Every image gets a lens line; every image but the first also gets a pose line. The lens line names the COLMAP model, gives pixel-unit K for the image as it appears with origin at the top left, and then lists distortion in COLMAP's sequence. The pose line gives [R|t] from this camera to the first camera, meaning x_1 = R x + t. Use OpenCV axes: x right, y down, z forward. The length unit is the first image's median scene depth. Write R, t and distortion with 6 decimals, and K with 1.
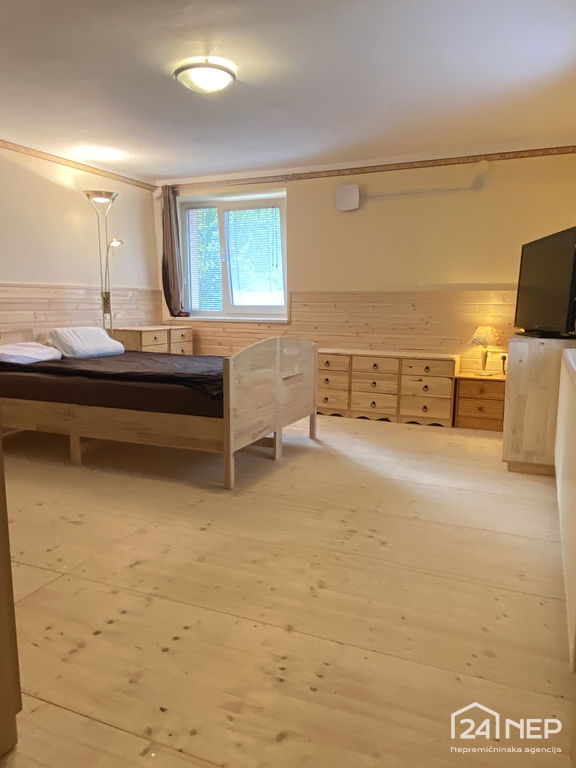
lens RADIAL K [[567.8, 0, 285.4], [0, 567.8, 386.3], [0, 0, 1]] dist [0.030621, -0.005070]
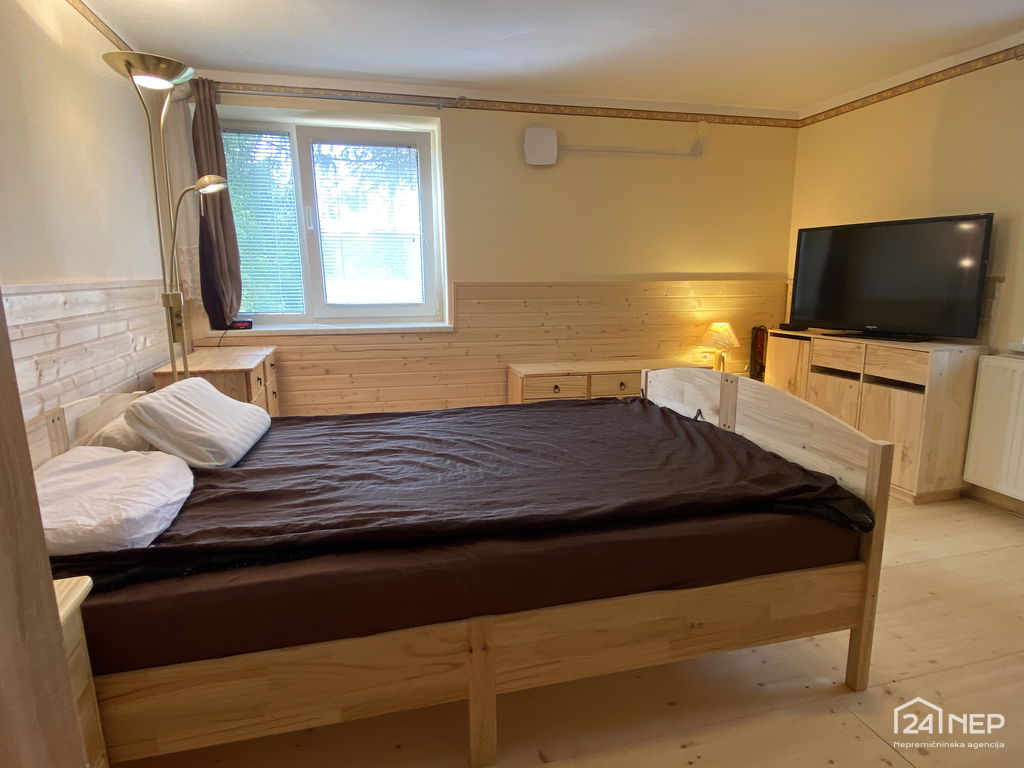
lens RADIAL K [[583.1, 0, 512.5], [0, 583.1, 383.0], [0, 0, 1]] dist [0.024958, -0.021775]
pose [[0.782902, -0.122184, 0.610029, -0.411685], [0.100026, 0.992490, 0.070416, -0.106273], [-0.614052, 0.005890, 0.789244, 0.492643]]
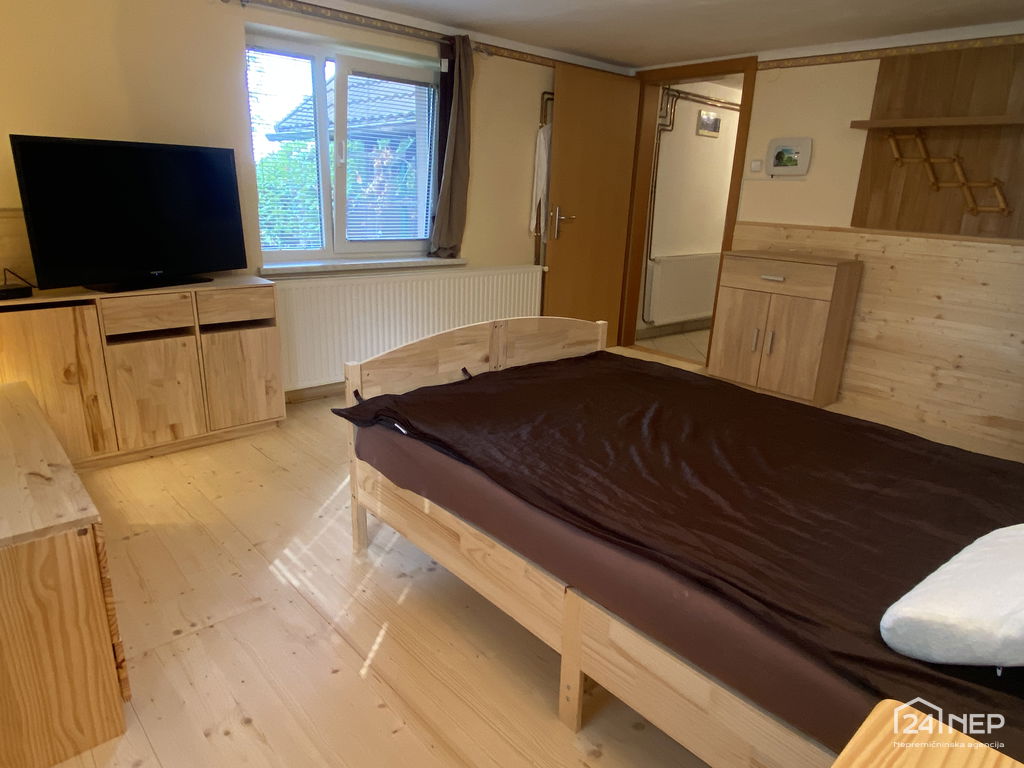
lens RADIAL K [[647.2, 0, 512.3], [0, 647.2, 385.3], [0, 0, 1]] dist [-0.003587, -0.000451]
pose [[-0.908935, -0.157193, 0.386172, -0.227098], [0.019352, 0.909303, 0.415684, -0.243044], [-0.416489, 0.385303, -0.823455, 1.228095]]
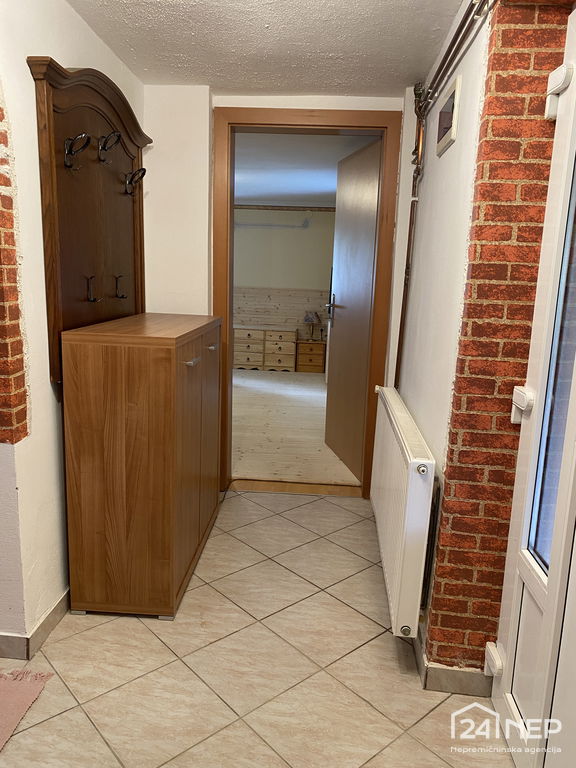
lens RADIAL K [[589.5, 0, 287.3], [0, 589.5, 388.5], [0, 0, 1]] dist [0.085910, -0.000621]
pose [[0.944014, -0.043841, 0.326981, -0.290029], [0.024775, 0.997753, 0.062248, 0.012361], [-0.328975, -0.050662, 0.942979, -0.612946]]
